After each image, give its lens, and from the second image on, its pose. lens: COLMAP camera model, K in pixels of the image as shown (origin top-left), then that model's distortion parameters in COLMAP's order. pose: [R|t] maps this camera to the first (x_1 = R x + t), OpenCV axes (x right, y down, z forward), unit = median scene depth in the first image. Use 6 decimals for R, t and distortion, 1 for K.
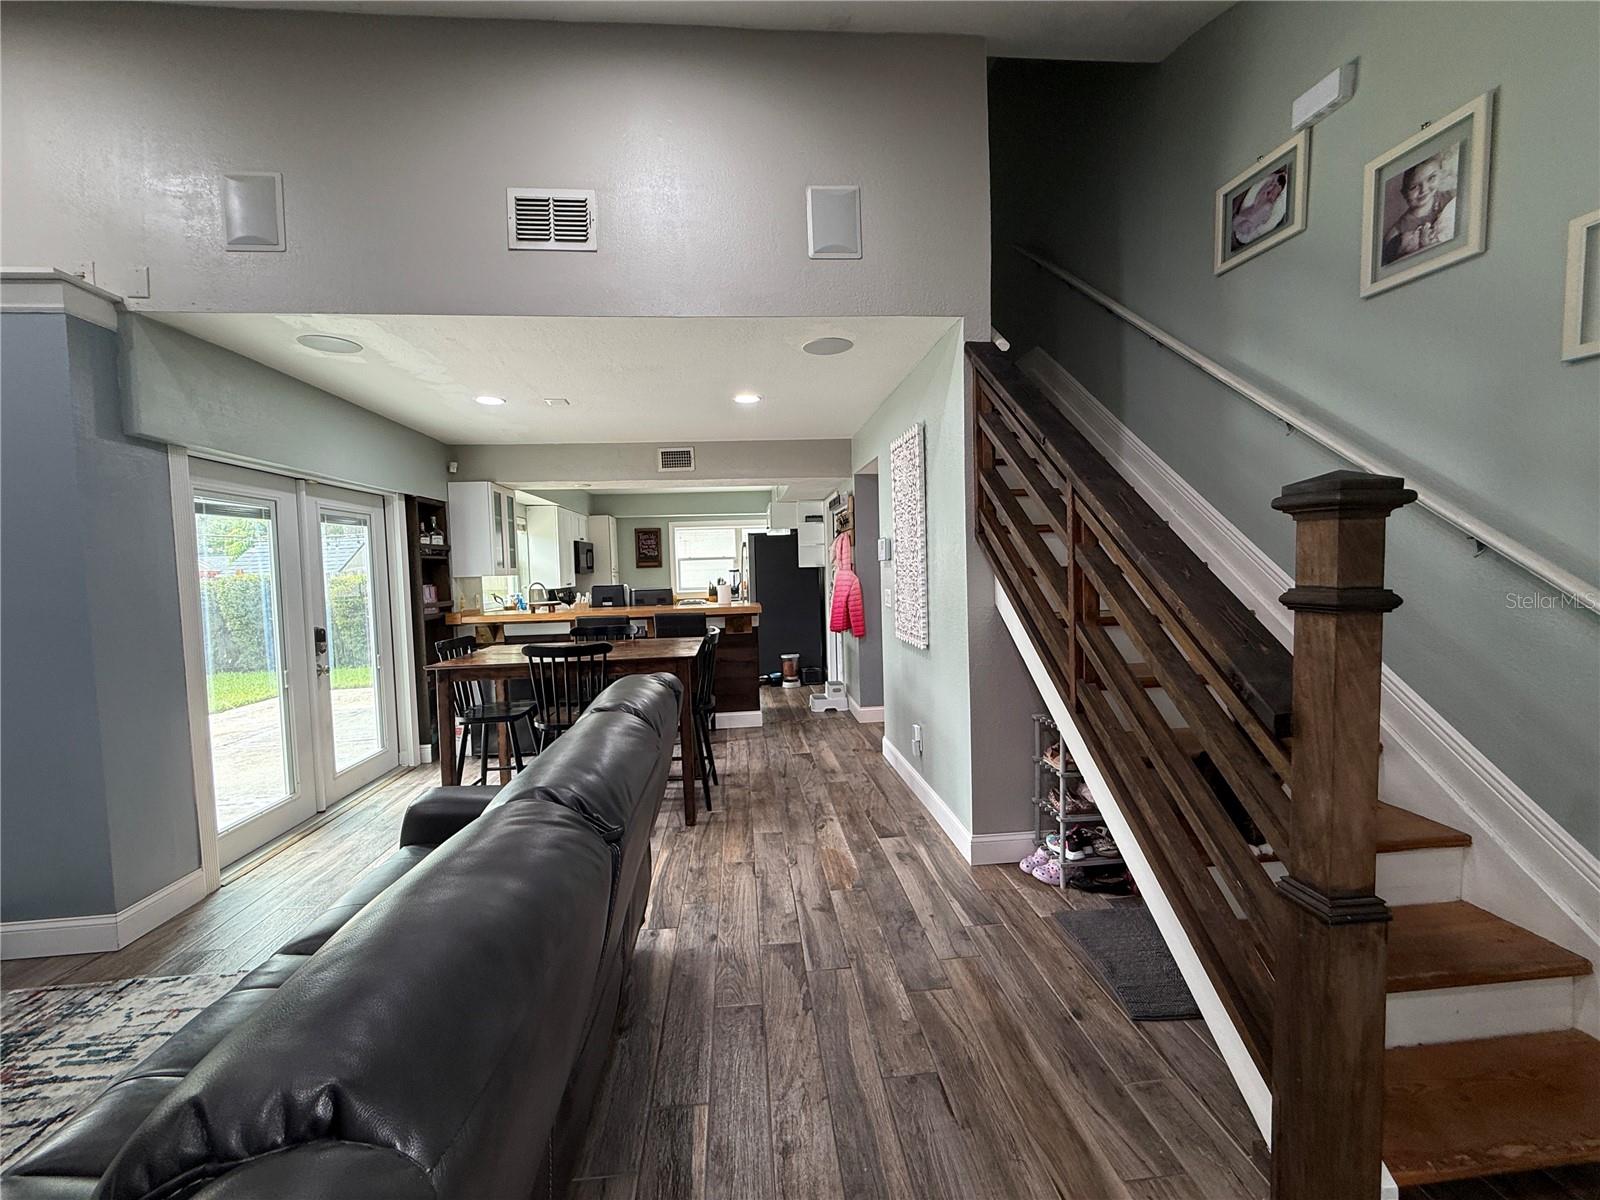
lens RADIAL K [[640.4, 0, 798.9], [0, 640.4, 597.8], [0, 0, 1]] dist [0.000268, -0.000076]
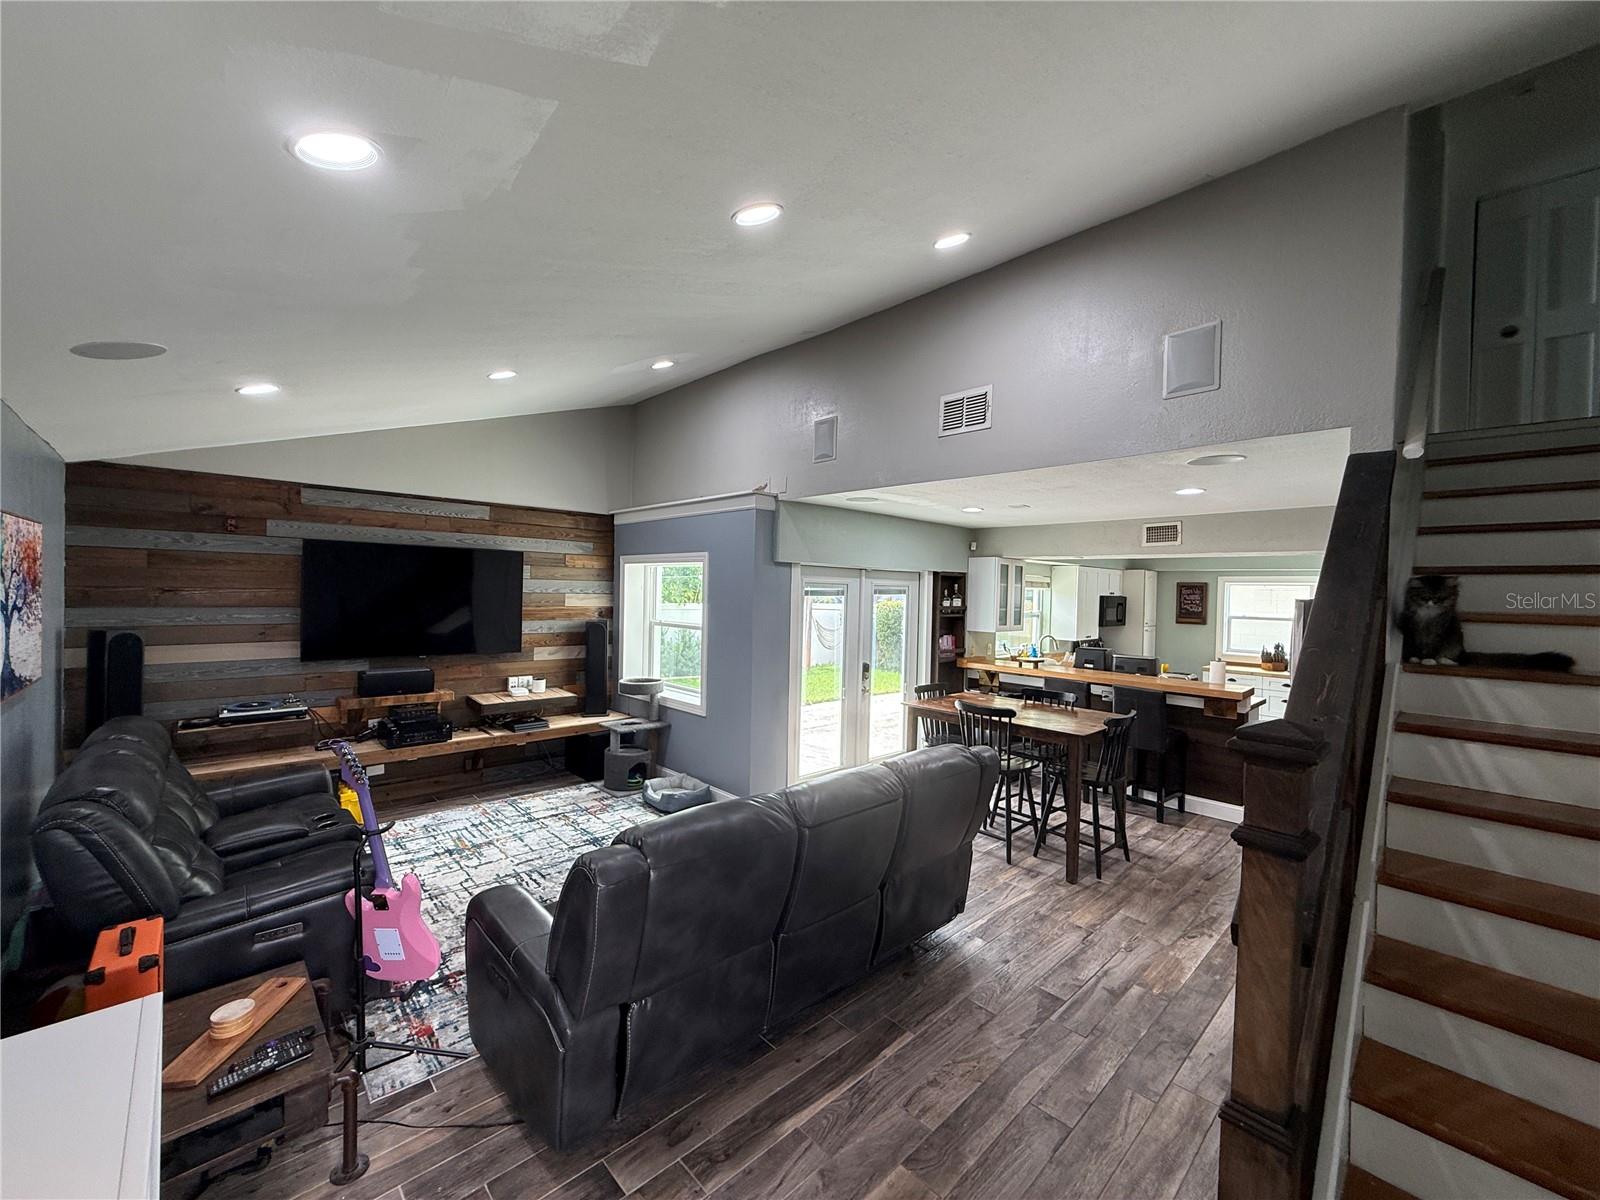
lens RADIAL K [[641.1, 0, 799.1], [0, 641.1, 597.3], [0, 0, 1]] dist [-0.000452, 0.000302]
pose [[0.615764, 0.053494, -0.786113, 0.527566], [-0.080531, 0.996741, 0.004747, -0.152896], [0.783805, 0.060383, 0.618065, -0.146939]]
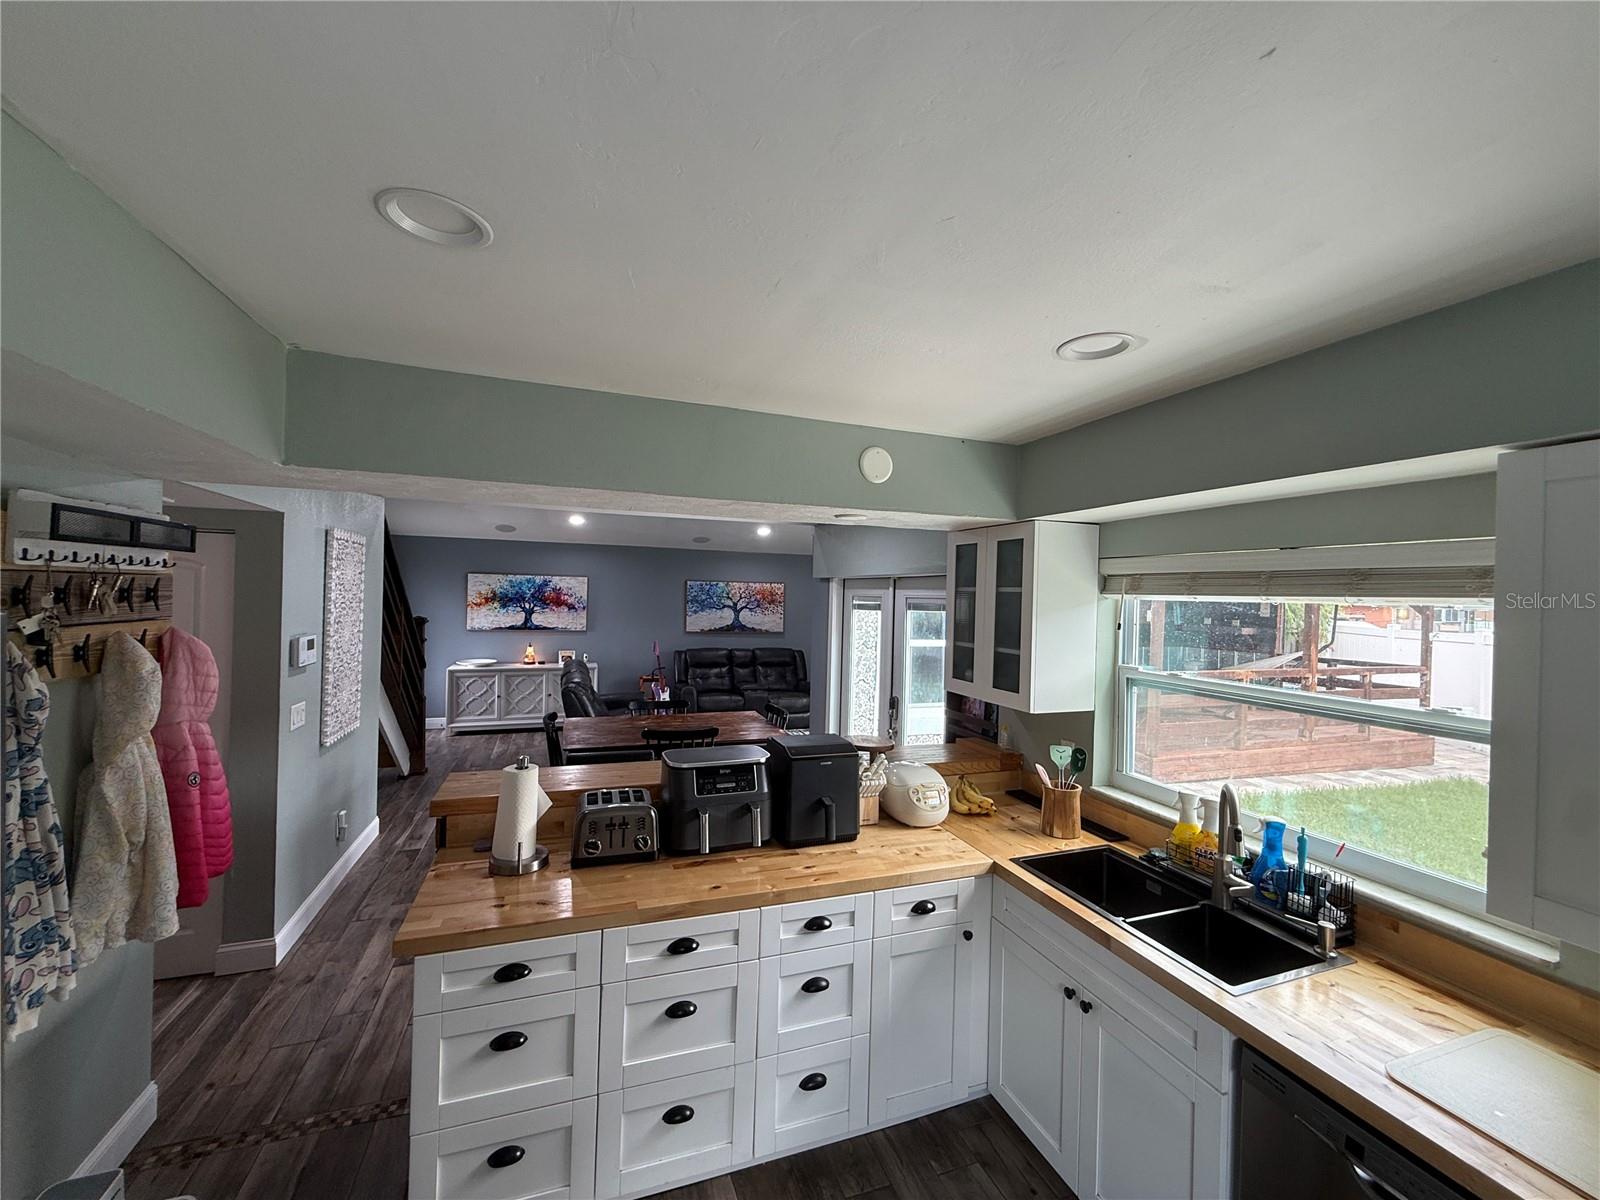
lens RADIAL K [[640.4, 0, 798.9], [0, 640.4, 597.8], [0, 0, 1]] dist [0.000268, -0.000076]
pose [[-0.968900, 0.002765, -0.247437, -0.386957], [-0.011622, 0.998326, 0.056666, -0.298886], [0.247180, 0.057780, -0.967245, 3.032008]]
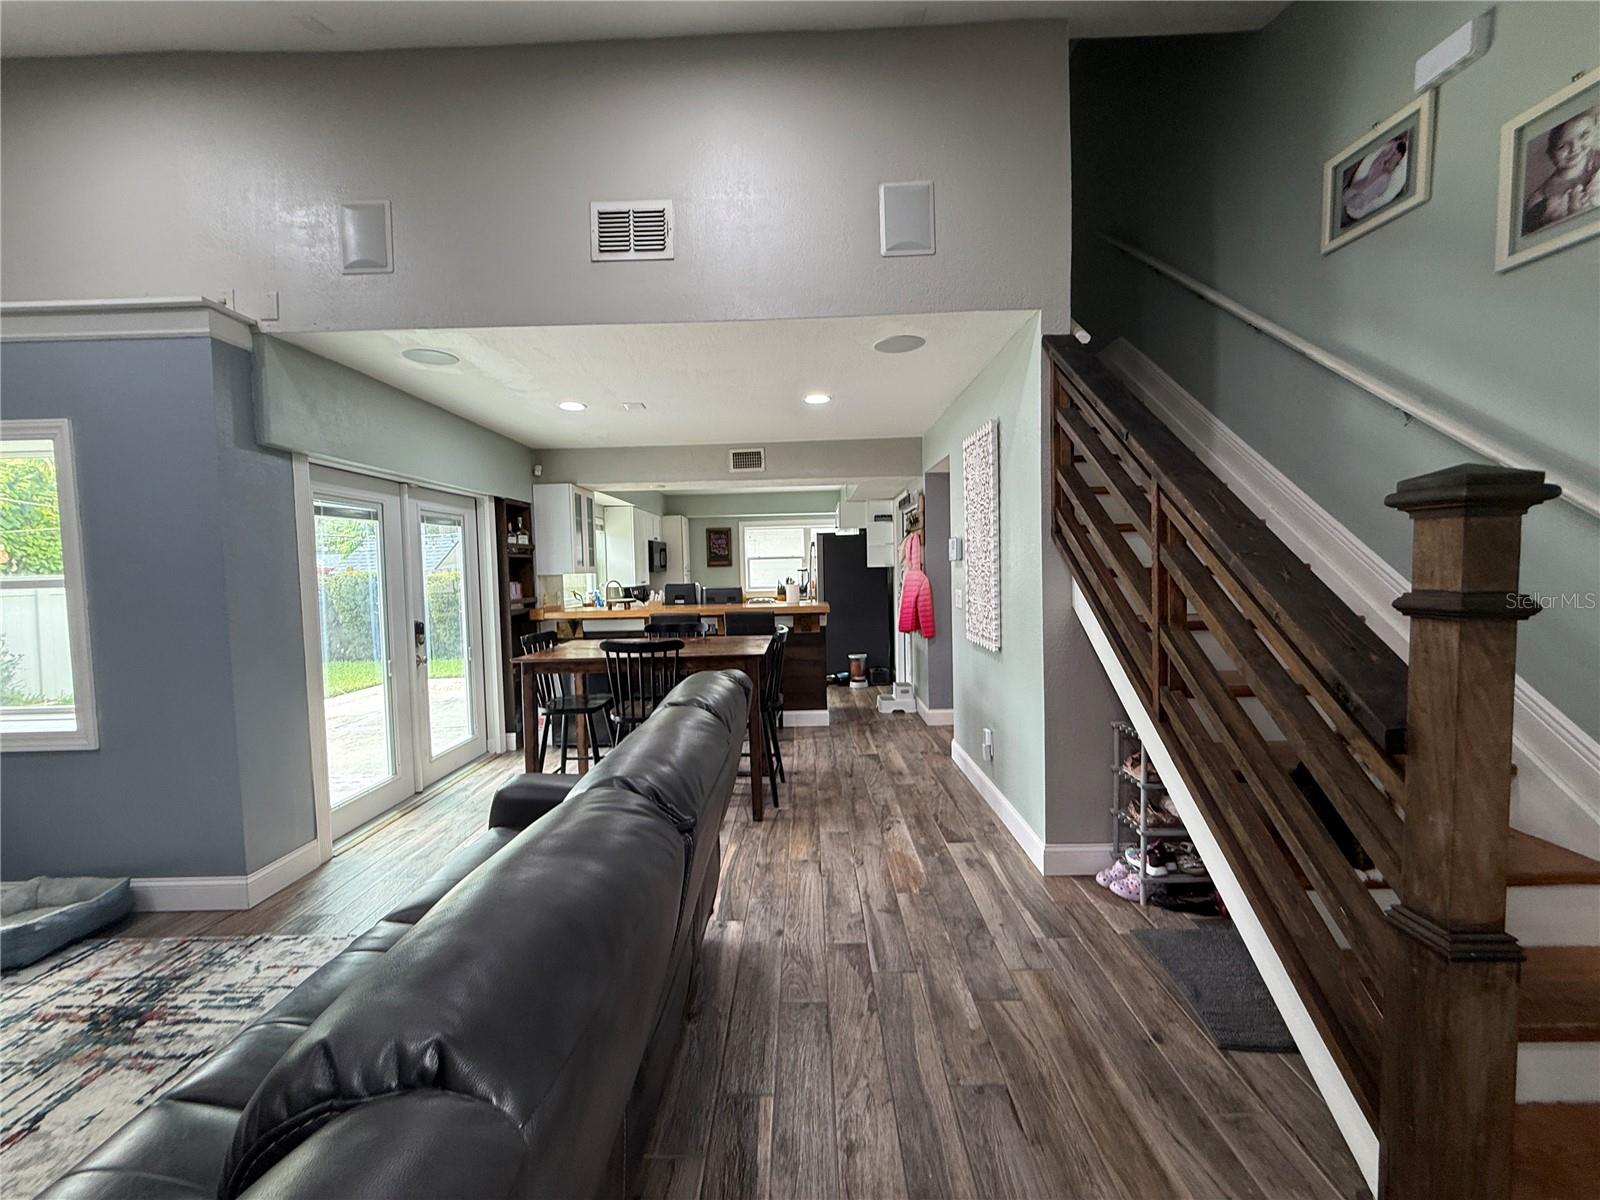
lens RADIAL K [[641.1, 0, 799.1], [0, 641.1, 597.3], [0, 0, 1]] dist [-0.000452, 0.000302]
pose [[0.994433, 0.009727, -0.104922, -0.001549], [-0.009744, 0.999952, 0.000350, 0.000159], [0.104920, 0.000674, 0.994480, -0.003736]]
